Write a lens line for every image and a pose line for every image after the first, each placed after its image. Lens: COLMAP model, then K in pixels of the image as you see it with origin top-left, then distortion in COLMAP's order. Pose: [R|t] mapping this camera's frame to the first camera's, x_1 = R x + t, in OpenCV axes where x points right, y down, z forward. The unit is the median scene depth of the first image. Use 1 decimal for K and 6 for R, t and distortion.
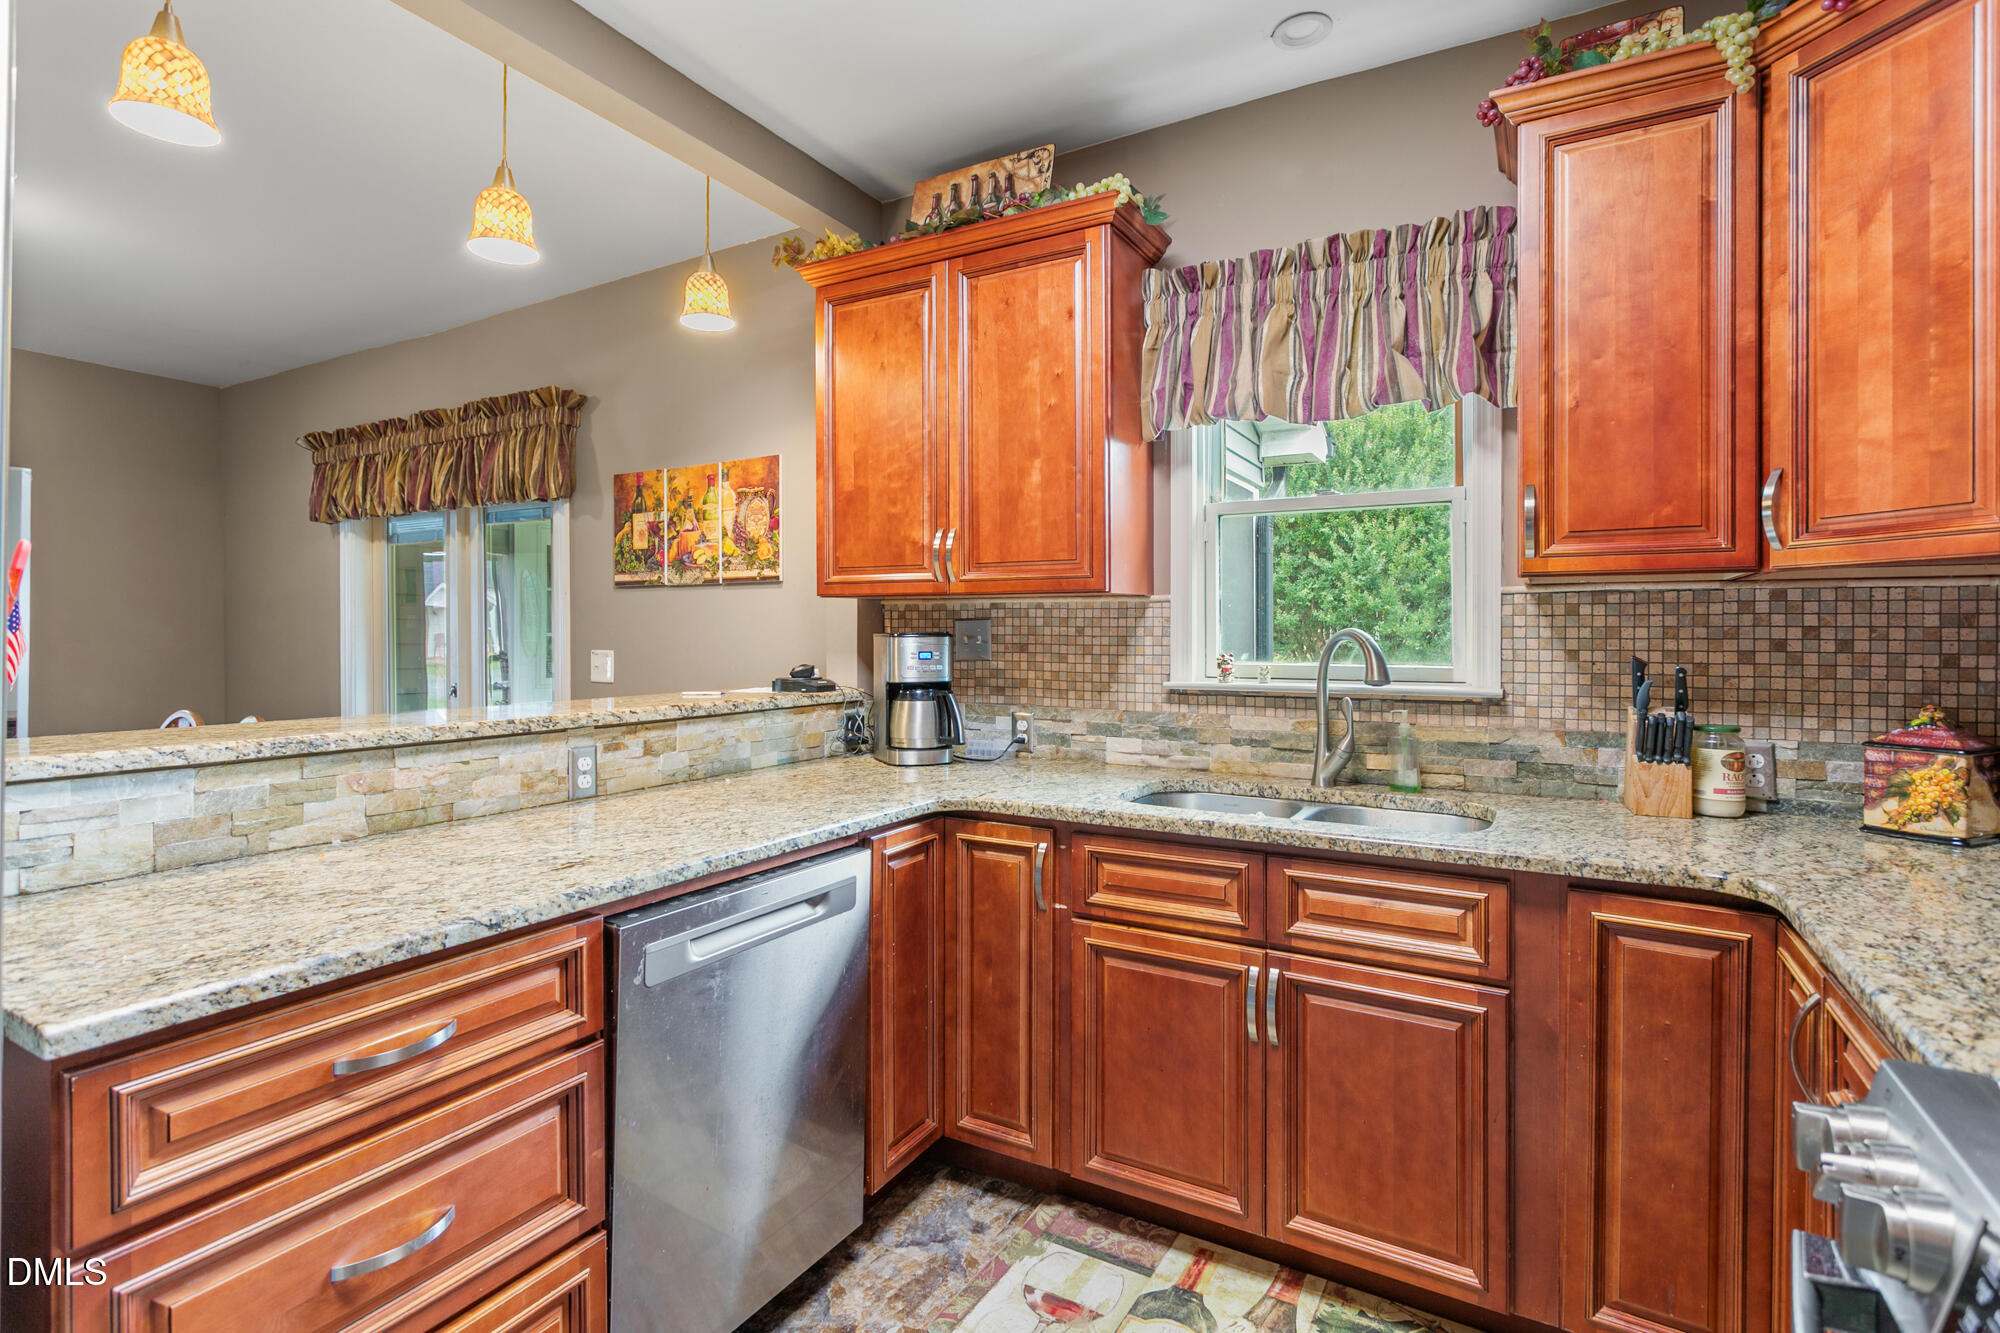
lens RADIAL K [[962.7, 0, 1016.8], [0, 962.7, 626.0], [0, 0, 1]] dist [-0.001183, 0.003406]
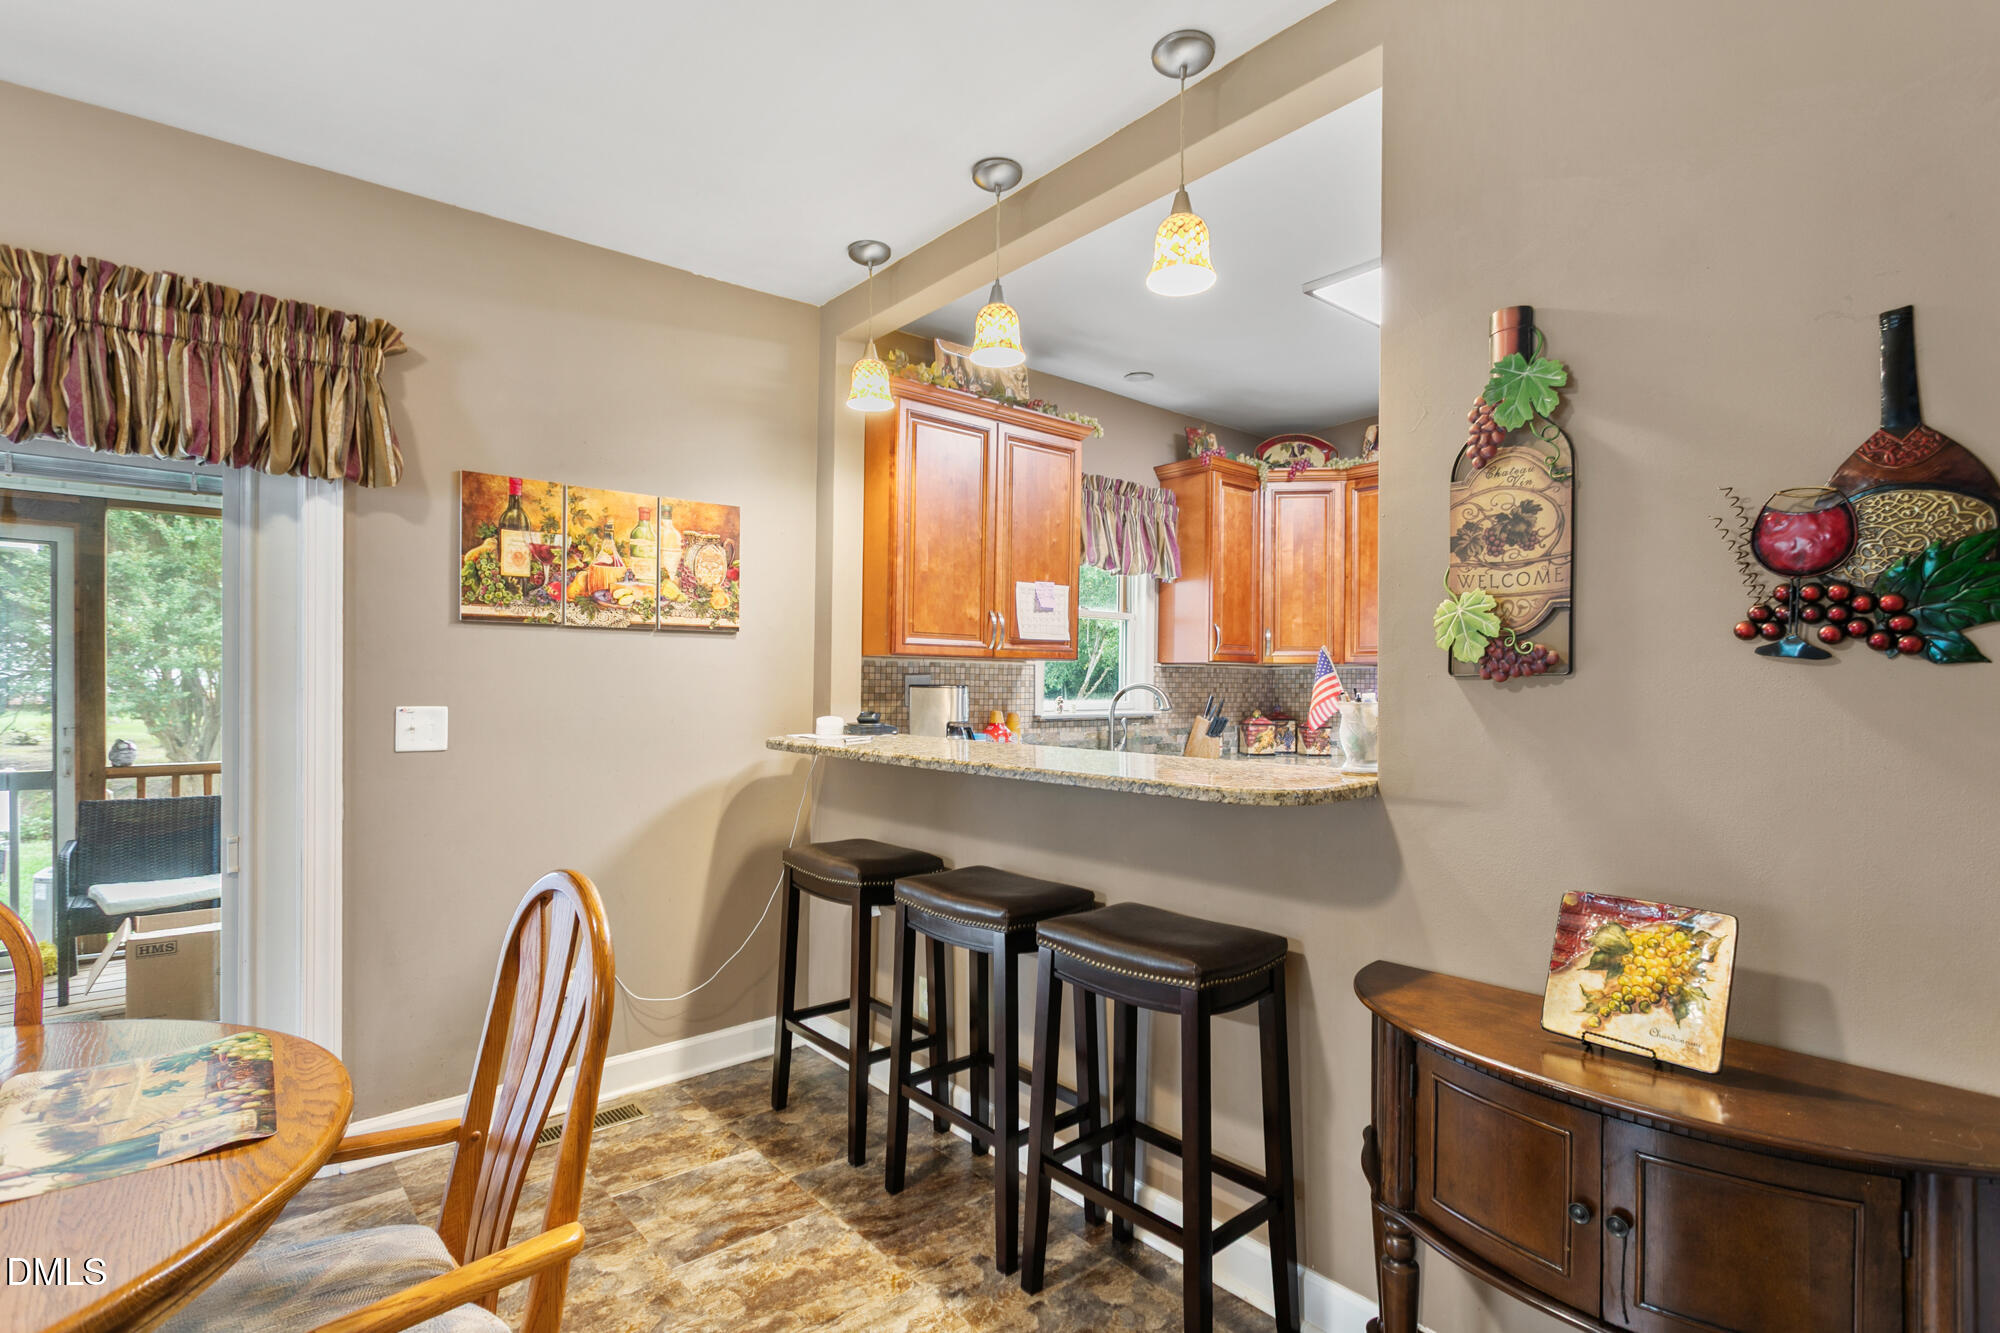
lens RADIAL K [[962.7, 0, 1001.8], [0, 962.7, 685.0], [0, 0, 1]] dist [-0.001183, 0.003406]
pose [[0.338851, 0.001346, 0.940839, -1.480193], [-0.009449, 0.999953, 0.001972, 0.005414], [-0.940793, -0.009558, 0.338848, 0.536591]]
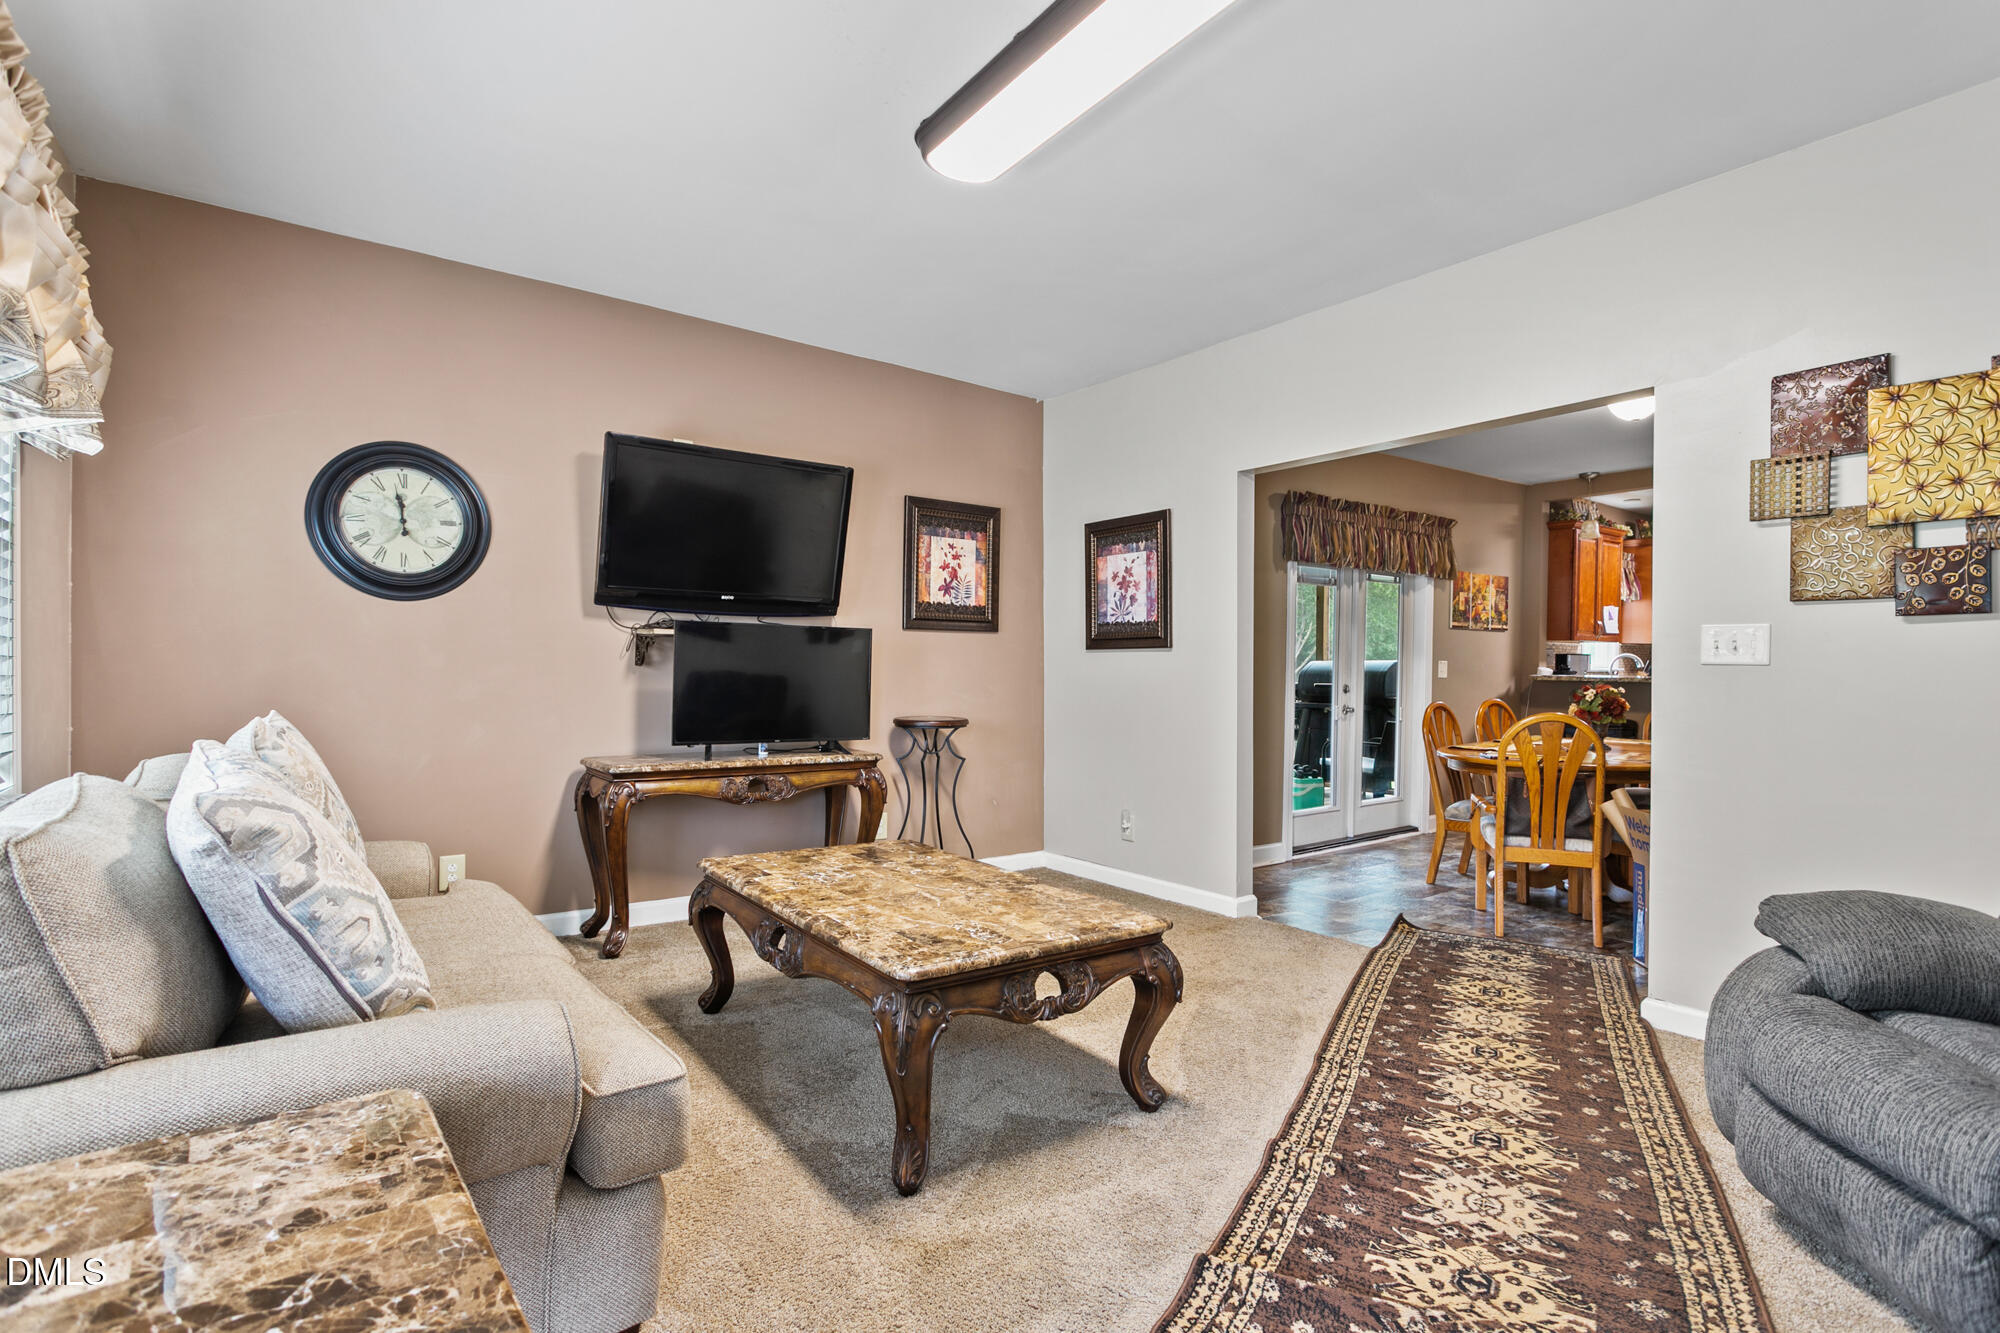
lens RADIAL K [[962.7, 0, 977.4], [0, 962.7, 678.1], [0, 0, 1]] dist [-0.001183, 0.003406]
pose [[0.405579, -0.006933, 0.914034, -3.864621], [-0.007194, 0.999916, 0.010776, 0.066987], [-0.914032, -0.010946, 0.405495, 1.646761]]
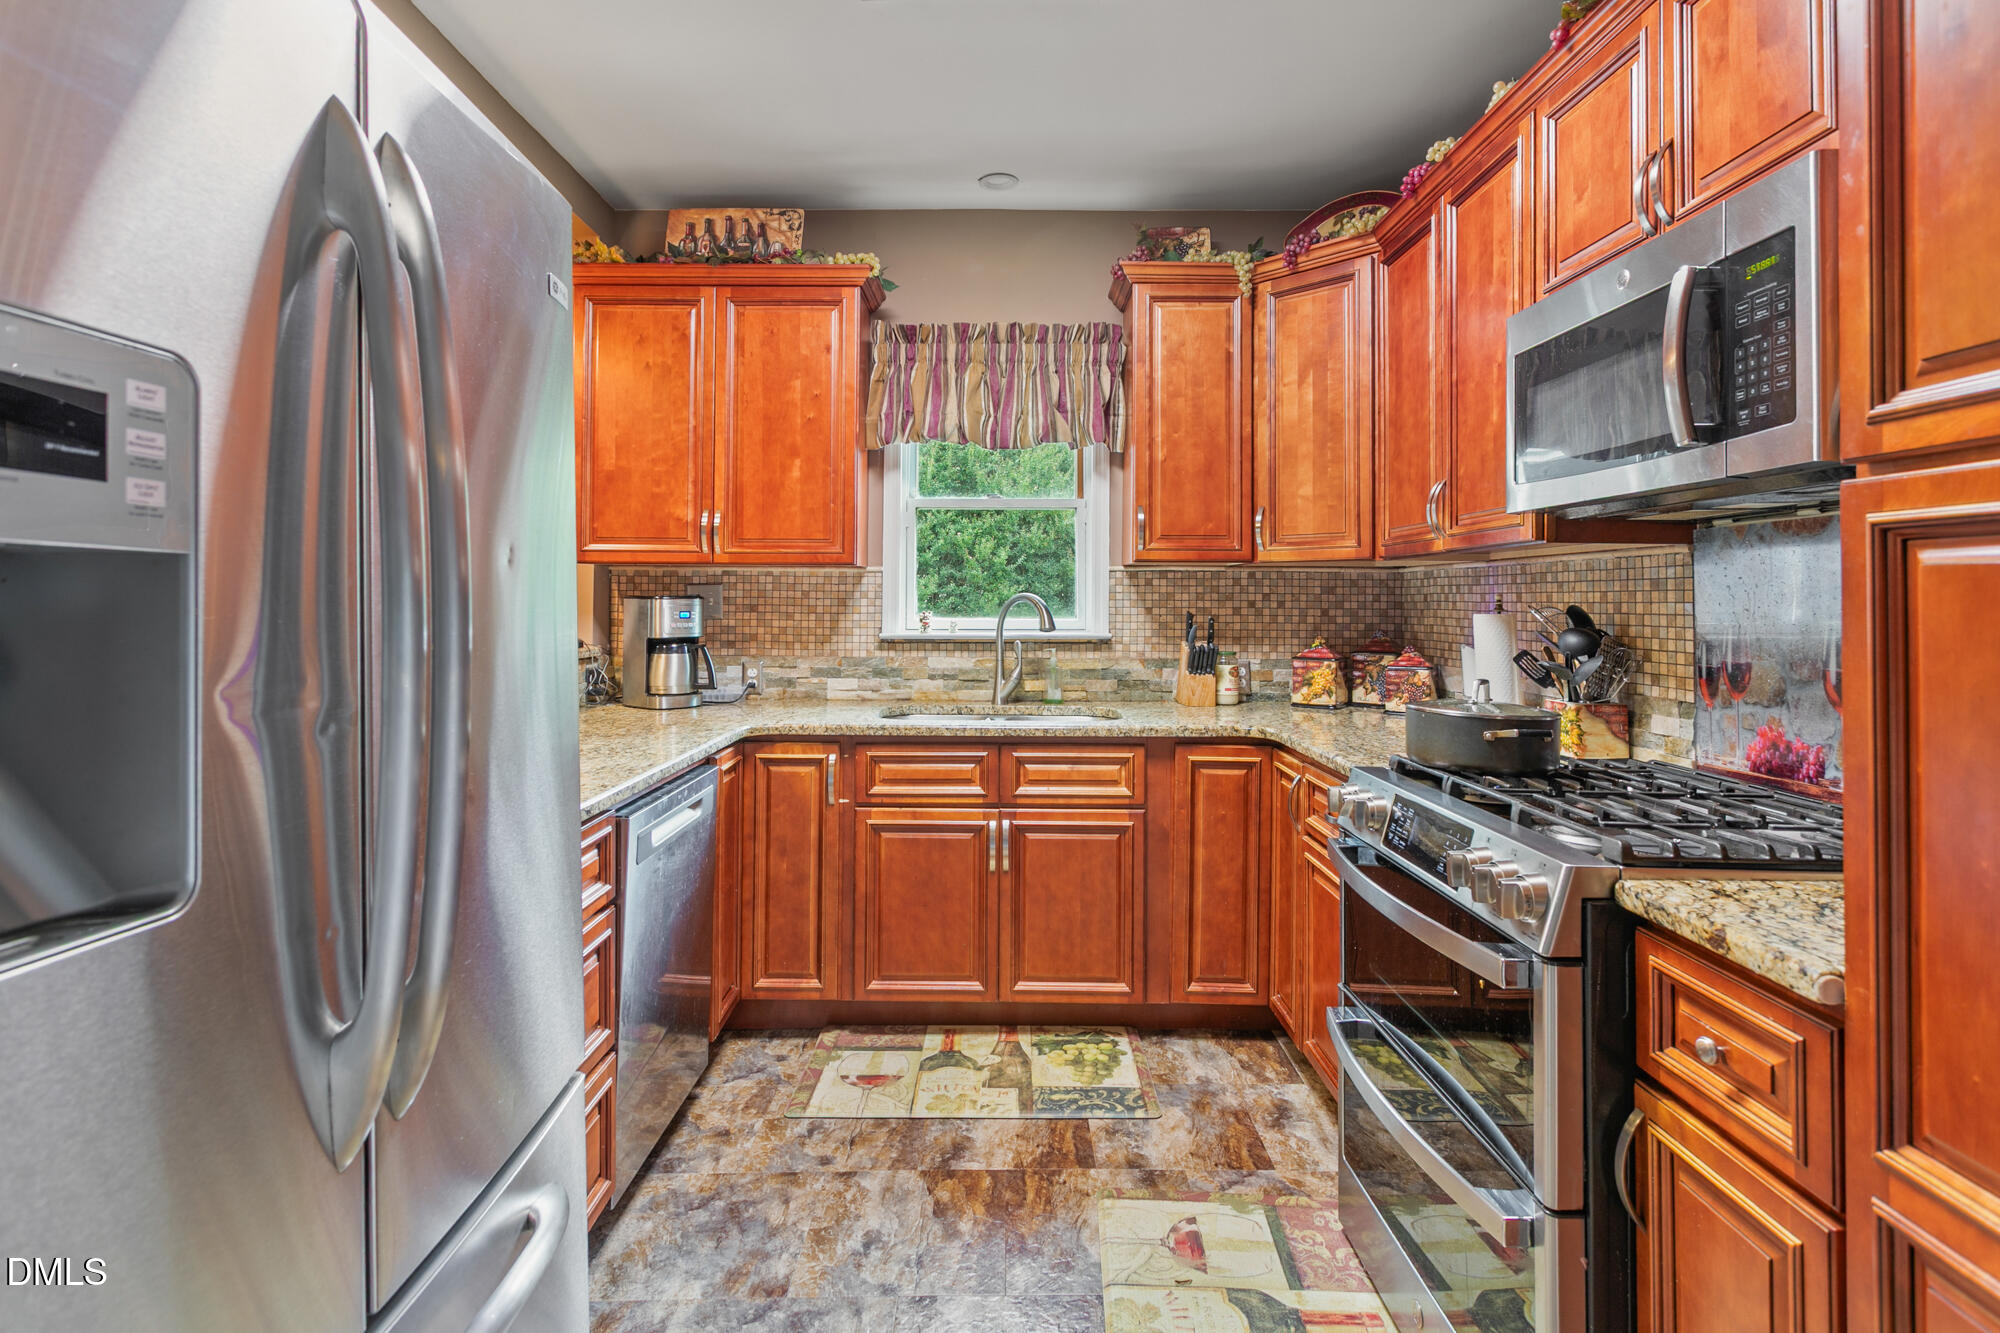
lens RADIAL K [[962.7, 0, 1005.2], [0, 962.7, 572.2], [0, 0, 1]] dist [-0.001183, 0.003406]
pose [[0.872878, 0.014966, 0.487709, -0.356383], [-0.006092, 0.999786, -0.019776, -0.000344], [-0.487901, 0.014291, 0.872782, -0.238724]]
